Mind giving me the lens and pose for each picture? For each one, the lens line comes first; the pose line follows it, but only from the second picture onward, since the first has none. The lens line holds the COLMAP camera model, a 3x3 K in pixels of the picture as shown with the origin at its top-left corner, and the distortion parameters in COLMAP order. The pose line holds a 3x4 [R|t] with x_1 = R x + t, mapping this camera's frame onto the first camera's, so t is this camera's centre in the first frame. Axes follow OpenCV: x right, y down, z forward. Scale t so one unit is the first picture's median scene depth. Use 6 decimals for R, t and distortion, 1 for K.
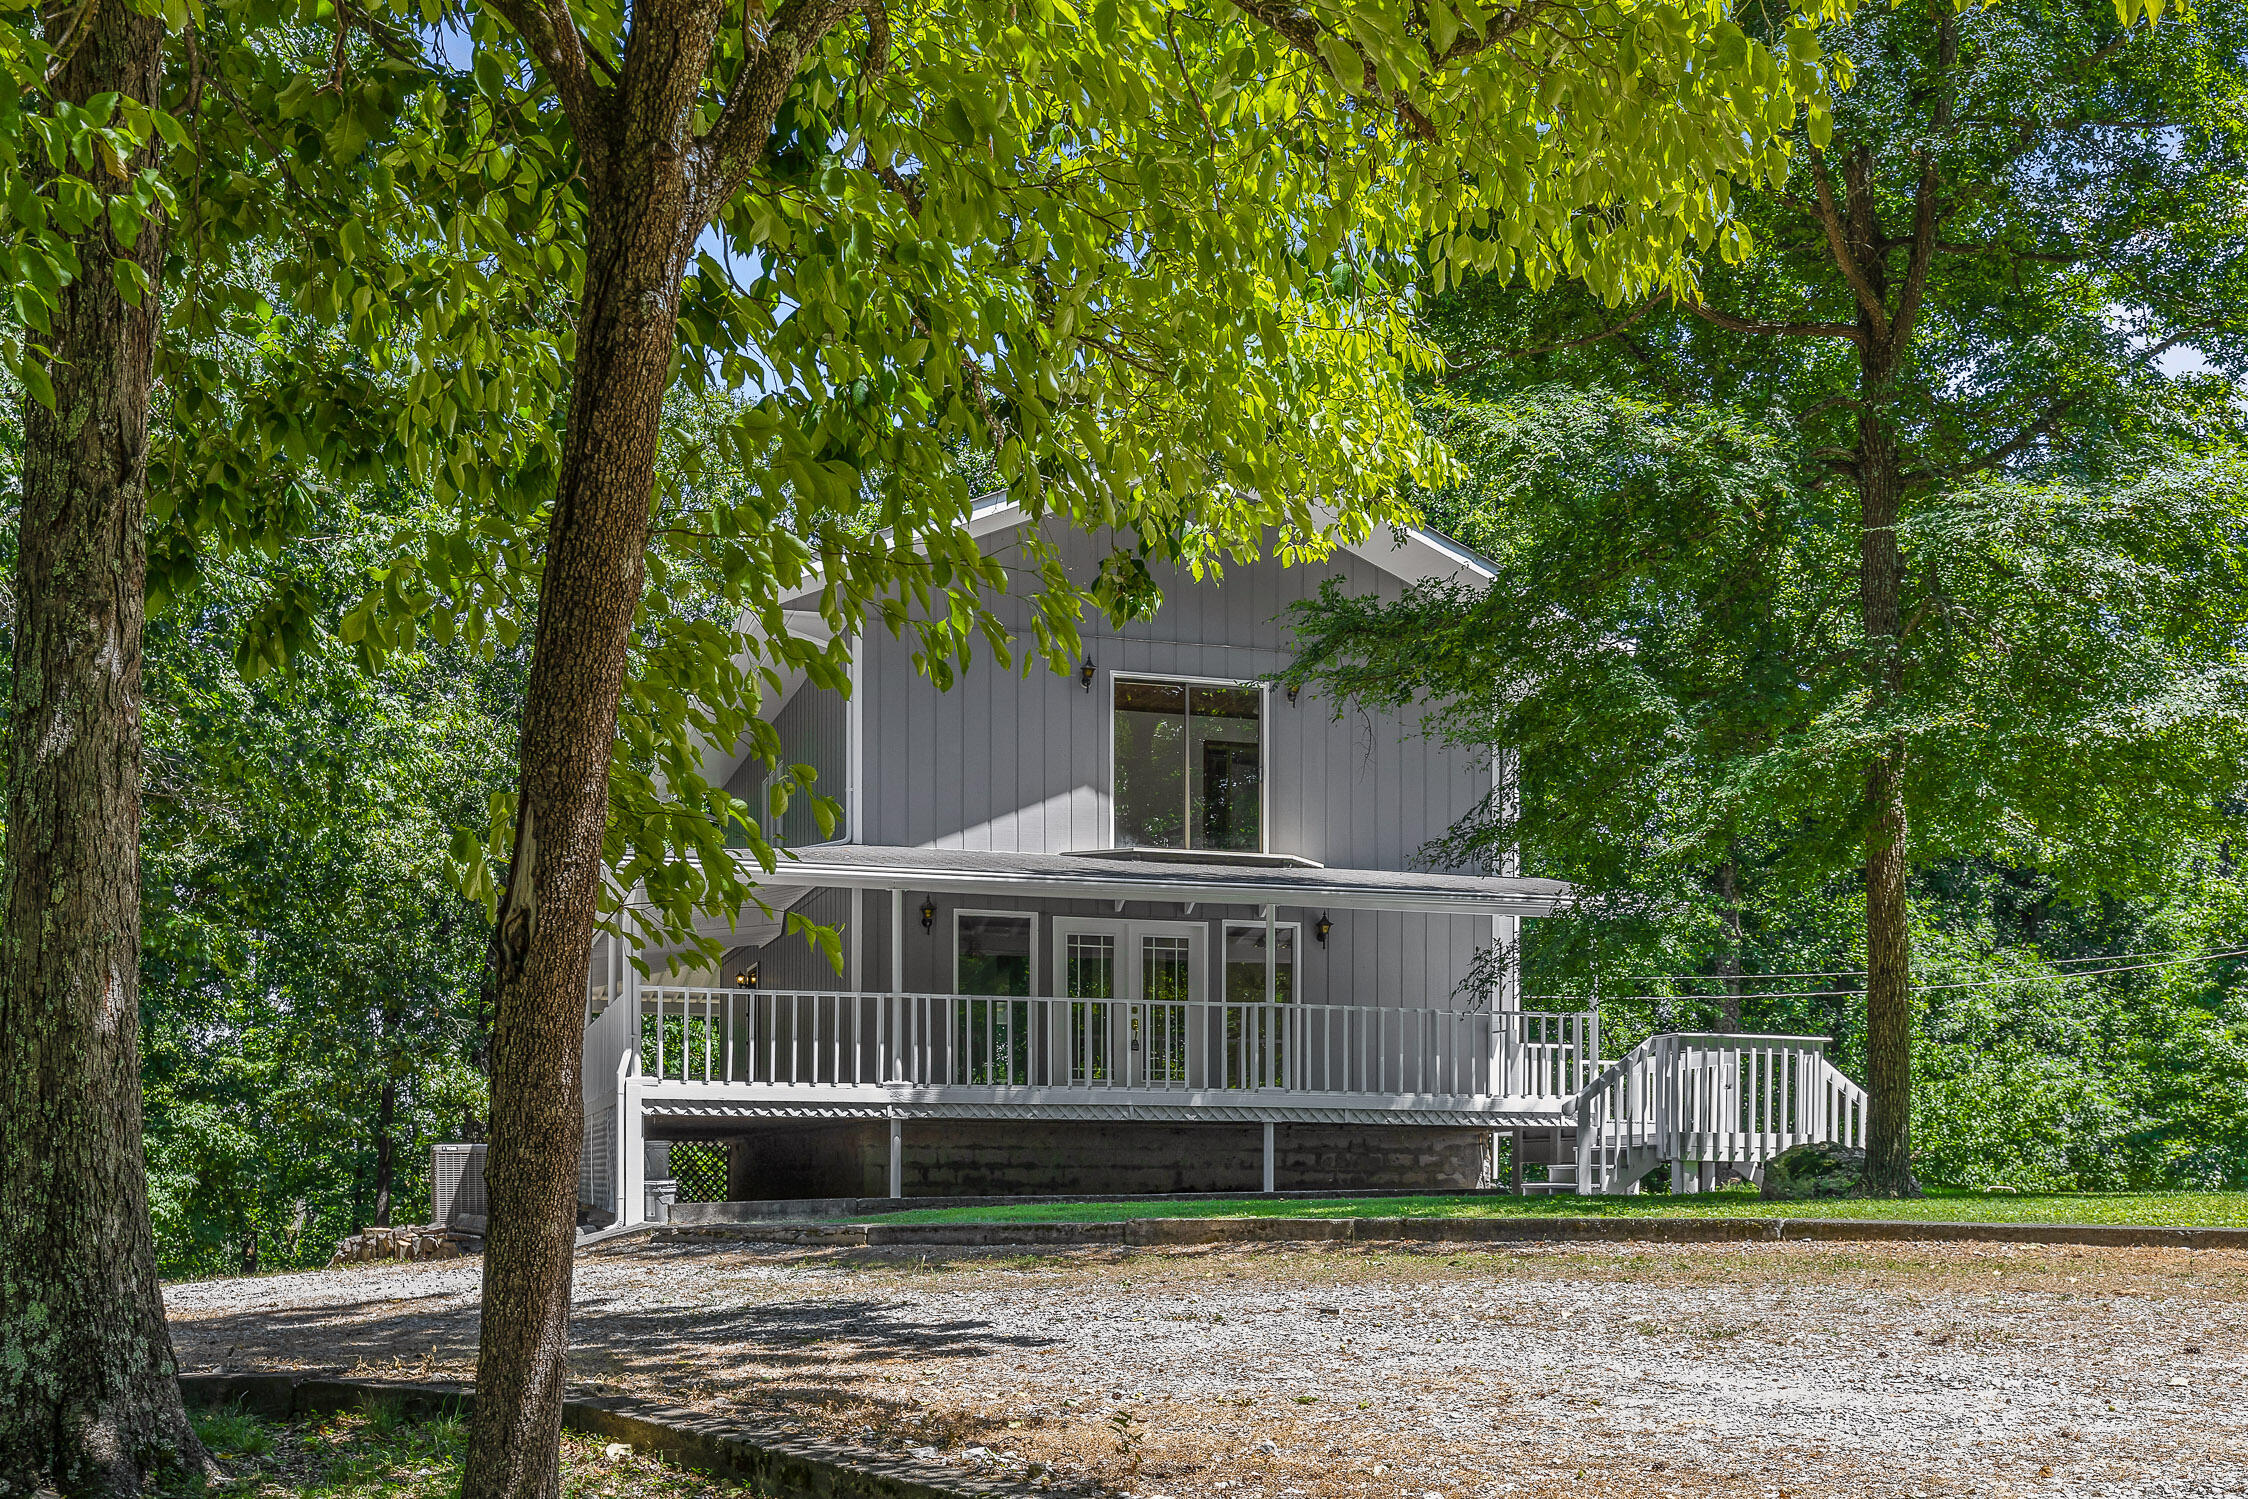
lens RADIAL K [[2206.2, 0, 1100.3], [0, 2206.2, 838.7], [0, 0, 1]] dist [-0.019787, 0.000000]
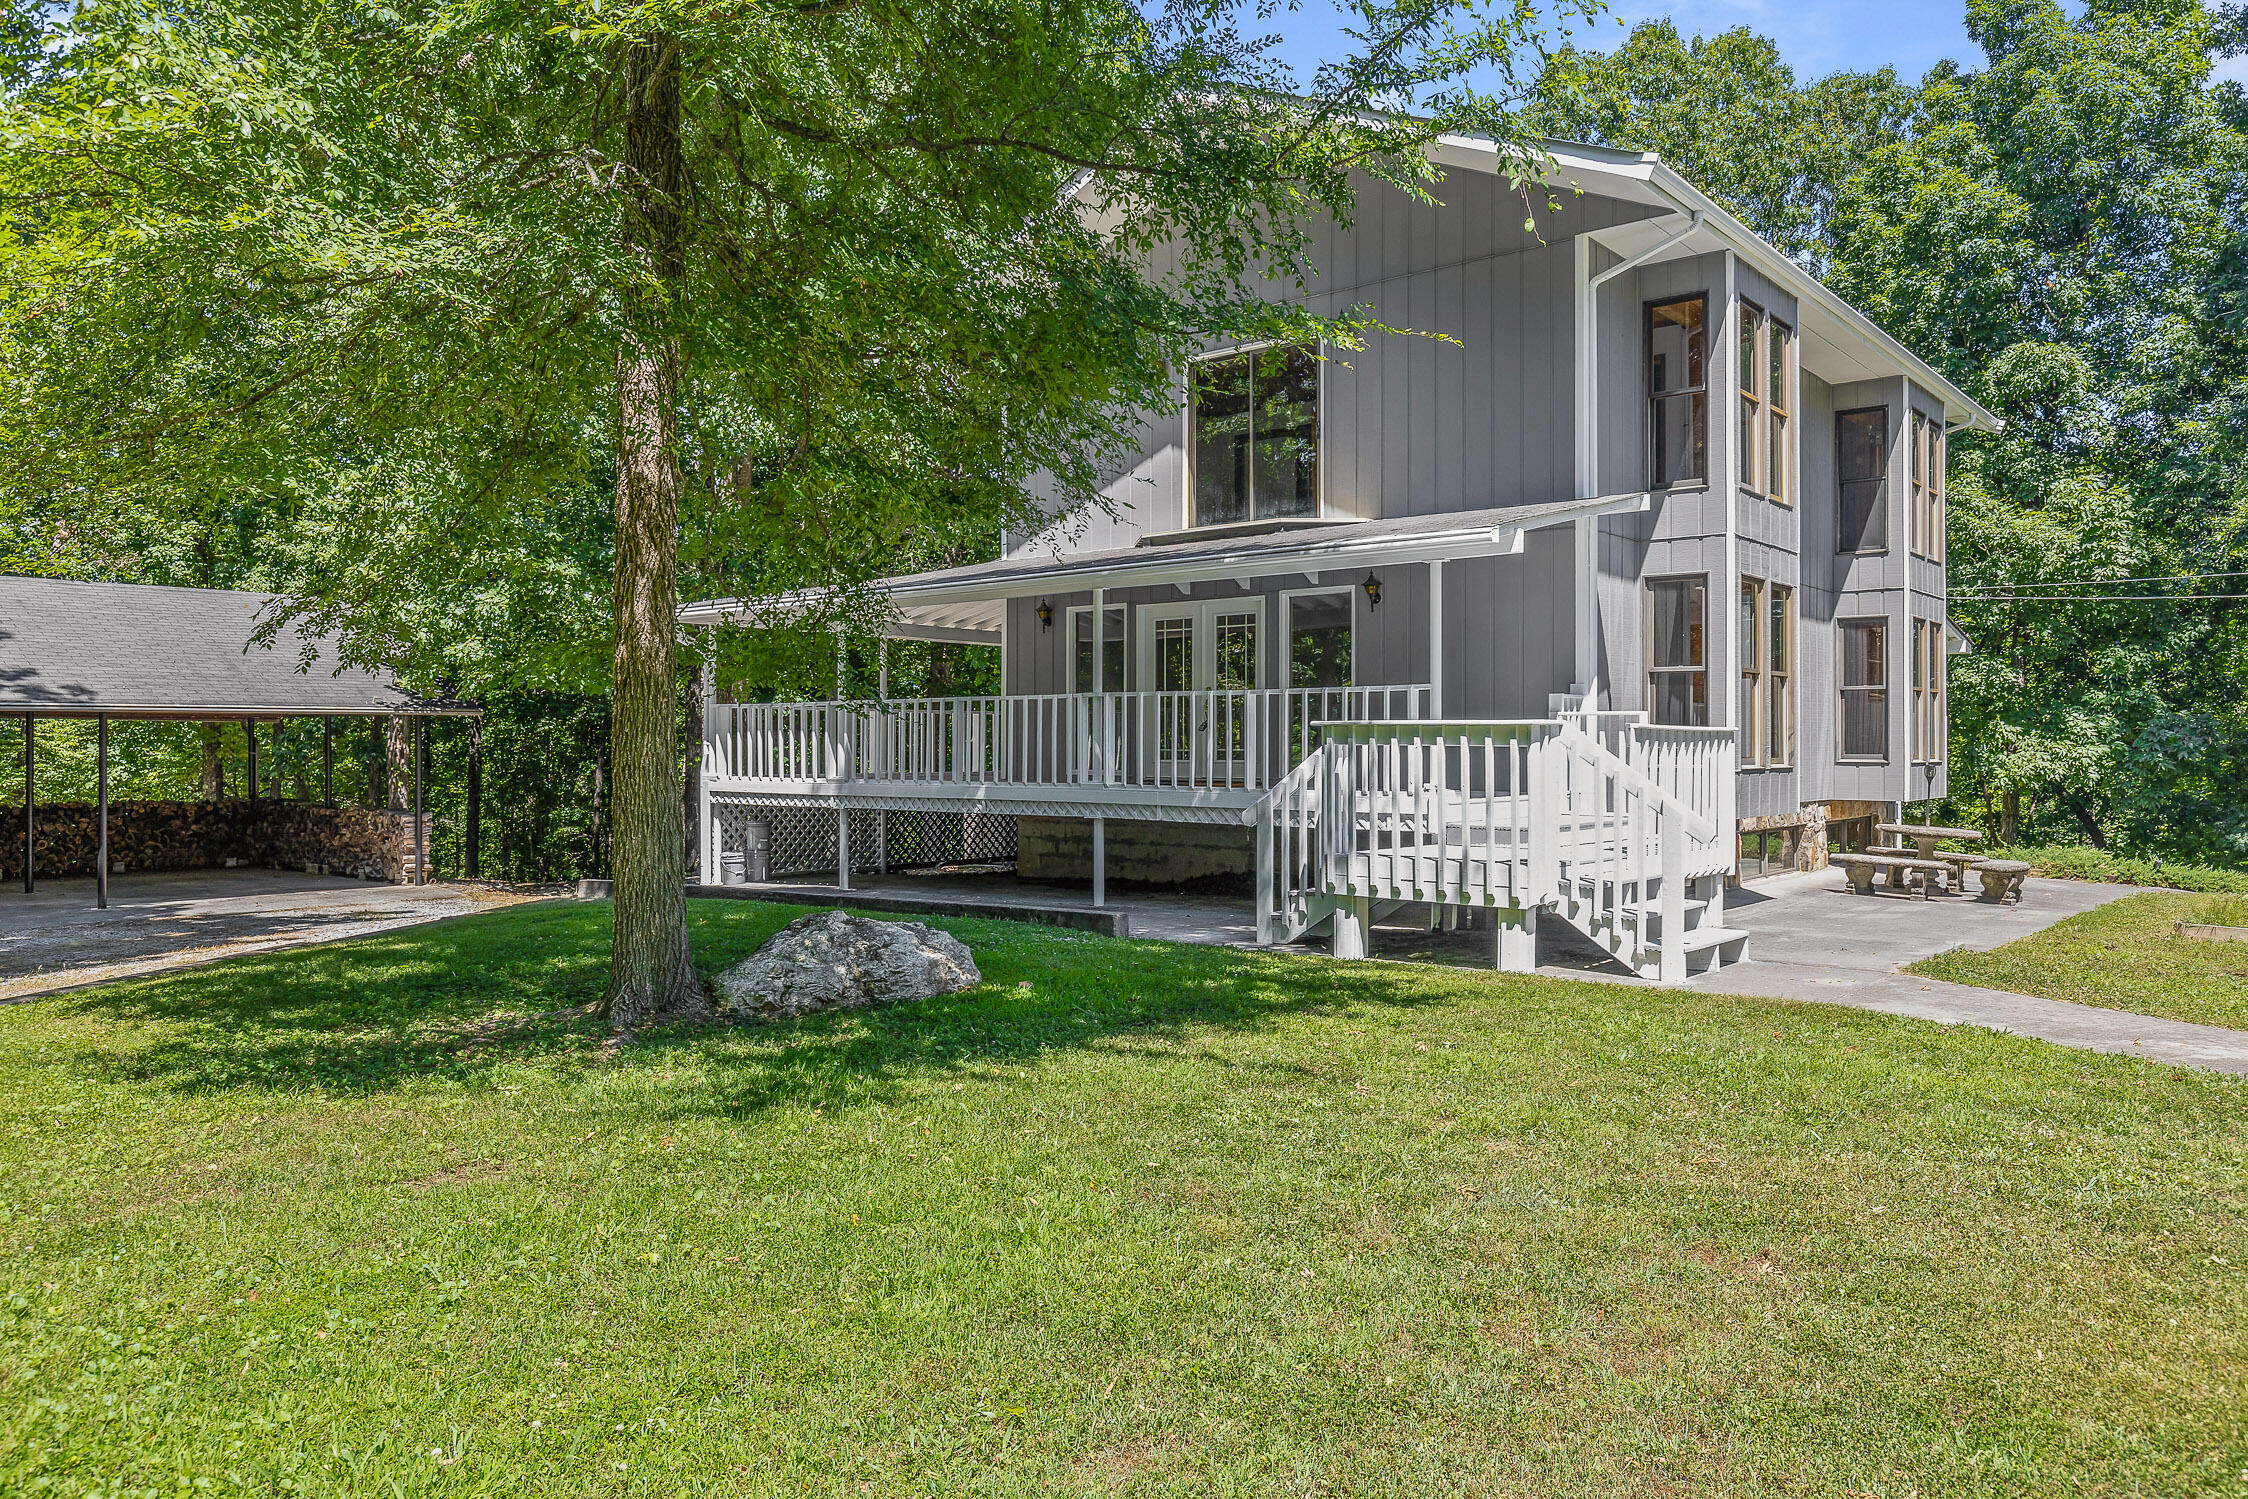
lens RADIAL K [[1586.7, 0, 1118.3], [0, 1586.7, 733.0], [0, 0, 1]] dist [-0.010068, -0.015592]
pose [[0.527354, -0.025584, -0.849261, 0.633896], [0.097157, 0.994806, 0.030361, 0.075182], [0.844073, -0.098523, 0.527100, 0.671356]]
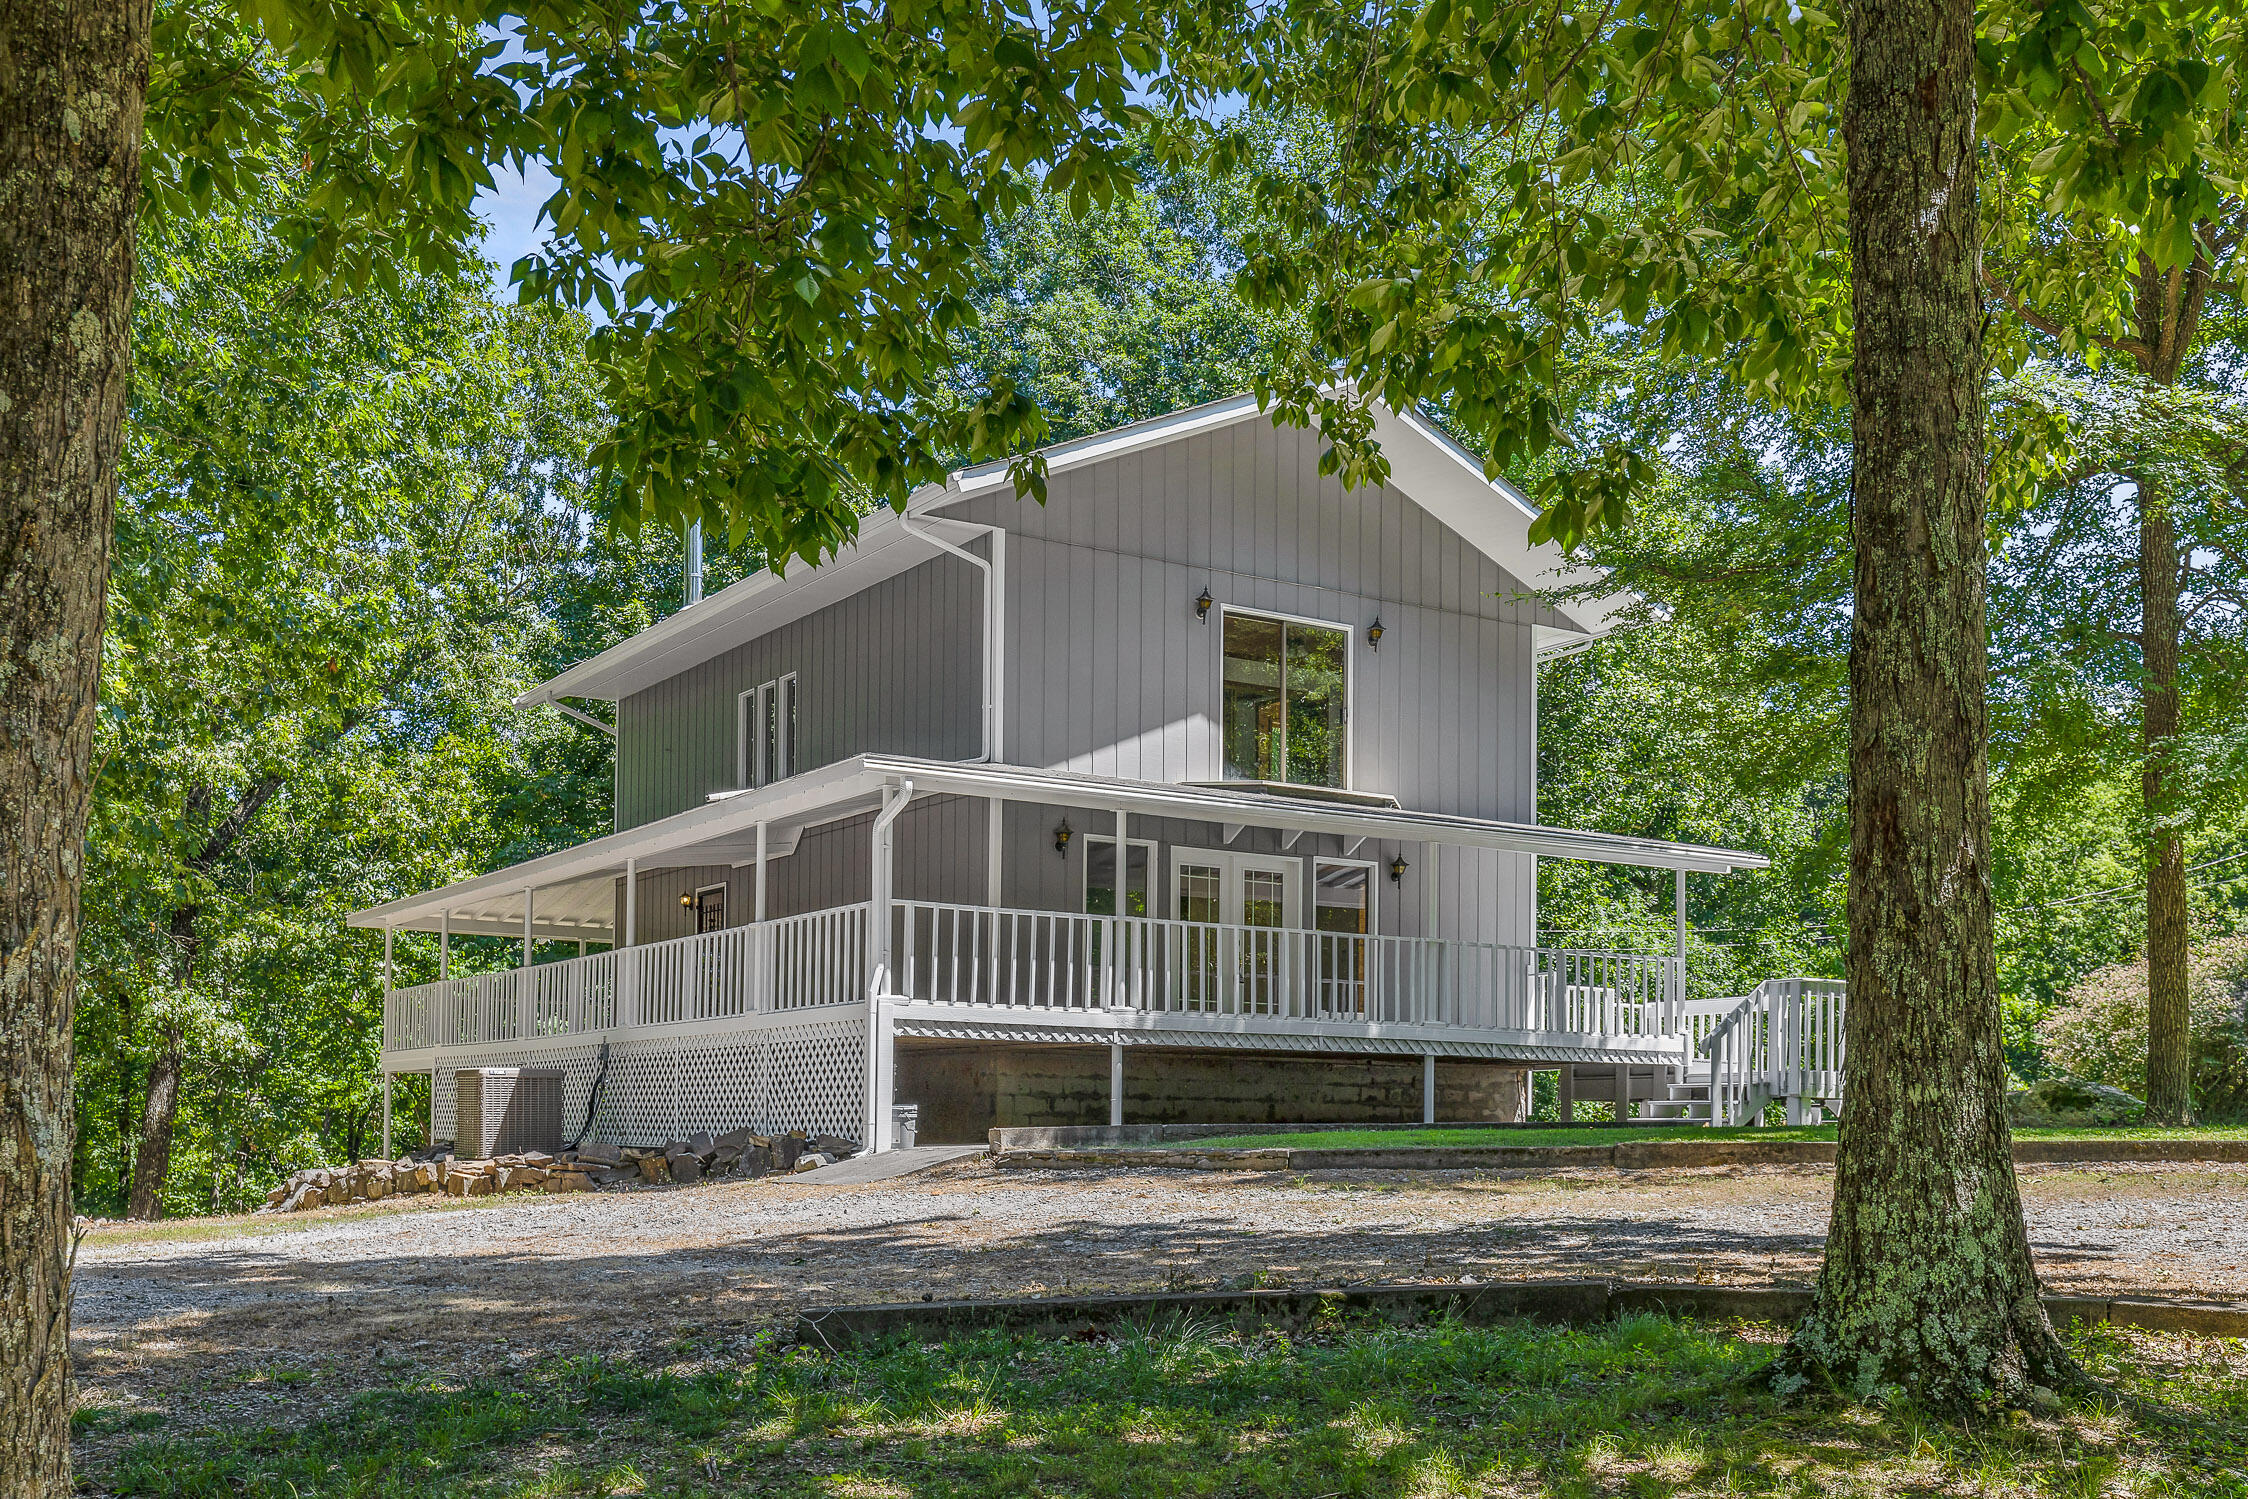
lens RADIAL K [[2206.2, 0, 1111.5], [0, 2206.2, 748.0], [0, 0, 1]] dist [-0.019787, 0.000000]
pose [[0.953660, 0.057103, 0.295417, -0.375541], [-0.051440, 0.998313, -0.026913, 0.021512], [-0.296456, 0.010469, 0.954989, 0.066116]]
